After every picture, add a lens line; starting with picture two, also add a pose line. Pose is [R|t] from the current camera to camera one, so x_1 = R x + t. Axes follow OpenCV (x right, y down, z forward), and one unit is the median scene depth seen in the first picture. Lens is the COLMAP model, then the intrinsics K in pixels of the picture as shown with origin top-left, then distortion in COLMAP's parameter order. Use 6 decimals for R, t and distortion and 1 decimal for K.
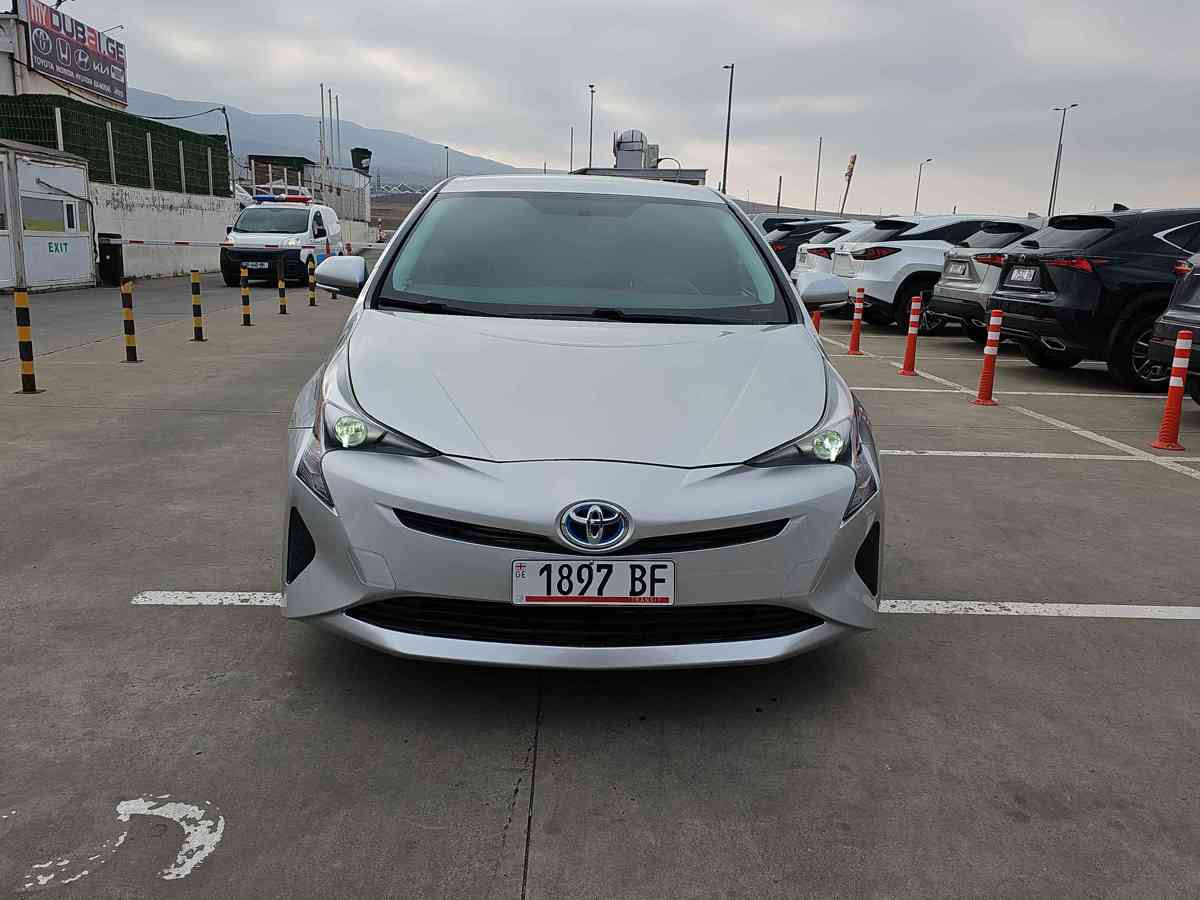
lens RADIAL K [[932.8, 0, 597.0], [0, 932.8, 445.2], [0, 0, 1]] dist [0.072295, -0.079096]
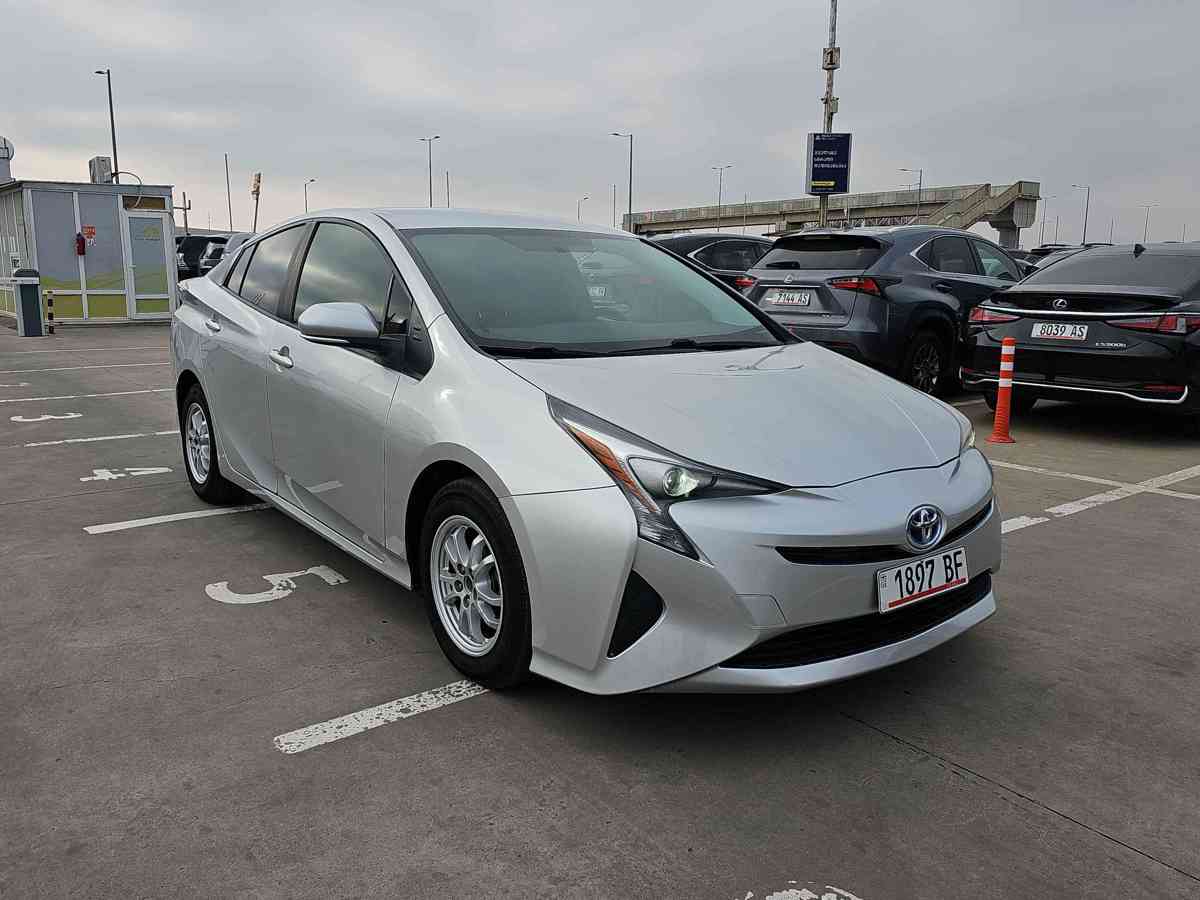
lens RADIAL K [[905.0, 0, 600.0], [0, 905.0, 450.0], [0, 0, 1]] dist [0.064402, -0.055663]
pose [[0.826377, -0.134496, 0.546820, -0.849167], [0.142934, 0.989355, 0.027335, -0.086375], [-0.544676, 0.055570, 0.836804, 0.262983]]
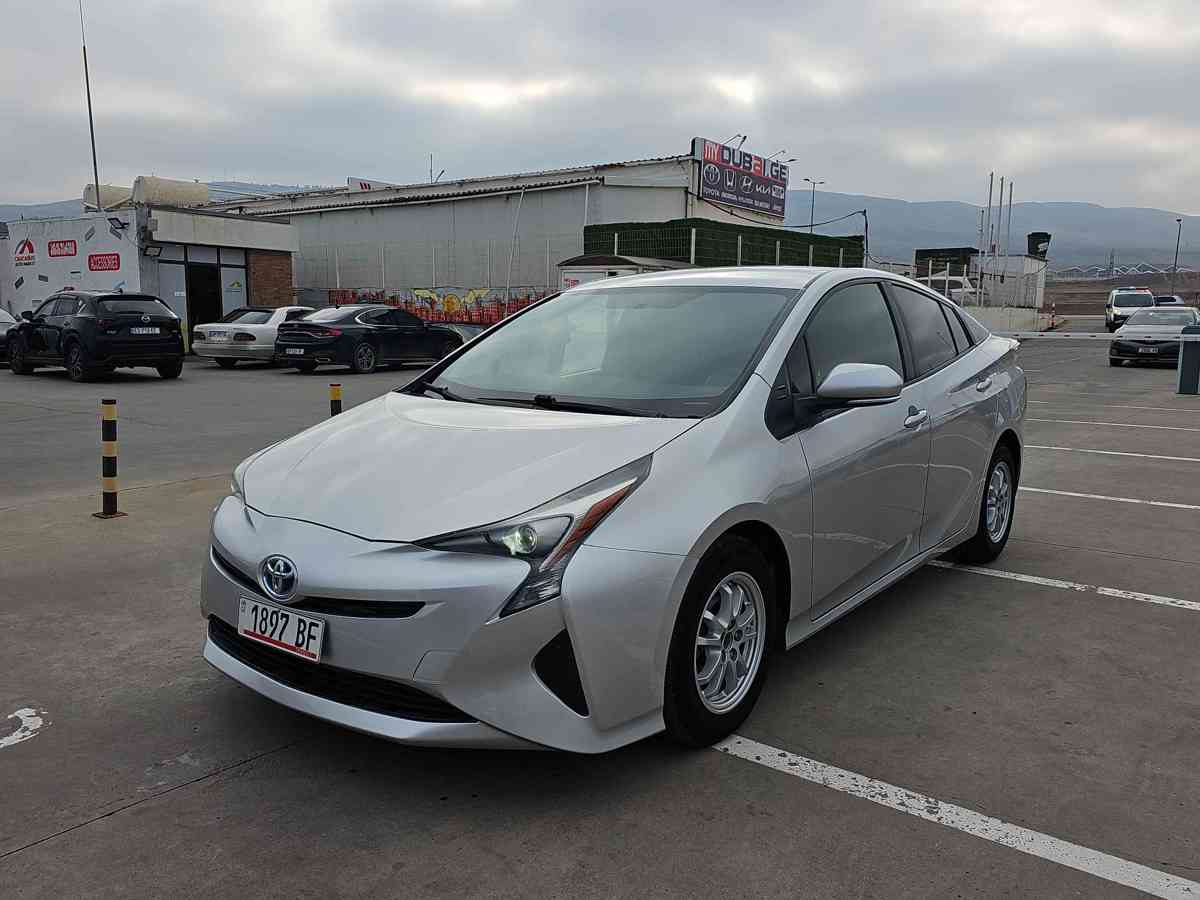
lens RADIAL K [[932.8, 0, 597.0], [0, 932.8, 445.2], [0, 0, 1]] dist [0.072295, -0.079096]
pose [[0.762558, 0.058788, -0.644243, 0.958877], [-0.118294, 0.991743, -0.049521, -0.060748], [0.636012, 0.113972, 0.763216, 0.316723]]
